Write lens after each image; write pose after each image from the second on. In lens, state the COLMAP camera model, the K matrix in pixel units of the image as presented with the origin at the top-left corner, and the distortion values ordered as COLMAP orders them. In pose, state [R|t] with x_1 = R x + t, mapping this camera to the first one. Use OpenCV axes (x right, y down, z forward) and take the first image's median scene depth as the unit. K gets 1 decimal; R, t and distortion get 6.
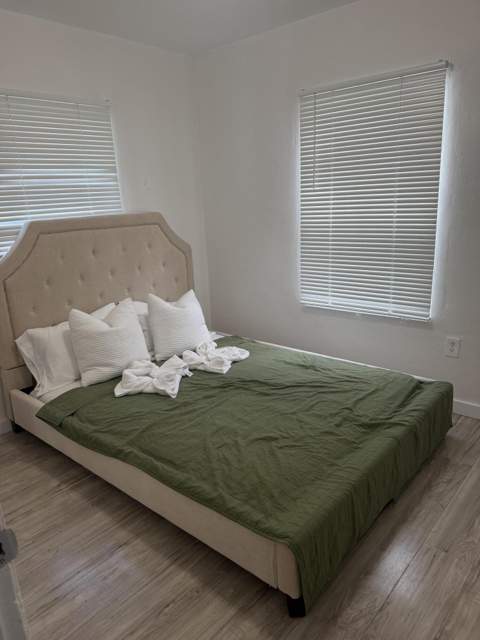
lens RADIAL K [[449.6, 0, 240.0], [0, 449.6, 320.0], [0, 0, 1]] dist [0.145500, -0.251117]
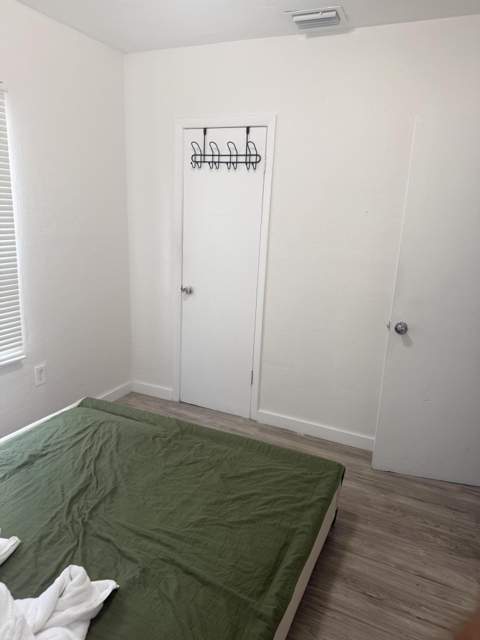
lens RADIAL K [[449.6, 0, 240.0], [0, 449.6, 320.0], [0, 0, 1]] dist [0.145500, -0.251117]
pose [[-0.295186, -0.186431, 0.937075, -0.623356], [0.221542, 0.940692, 0.256938, -0.231453], [-0.929400, 0.283446, -0.236377, 0.867423]]
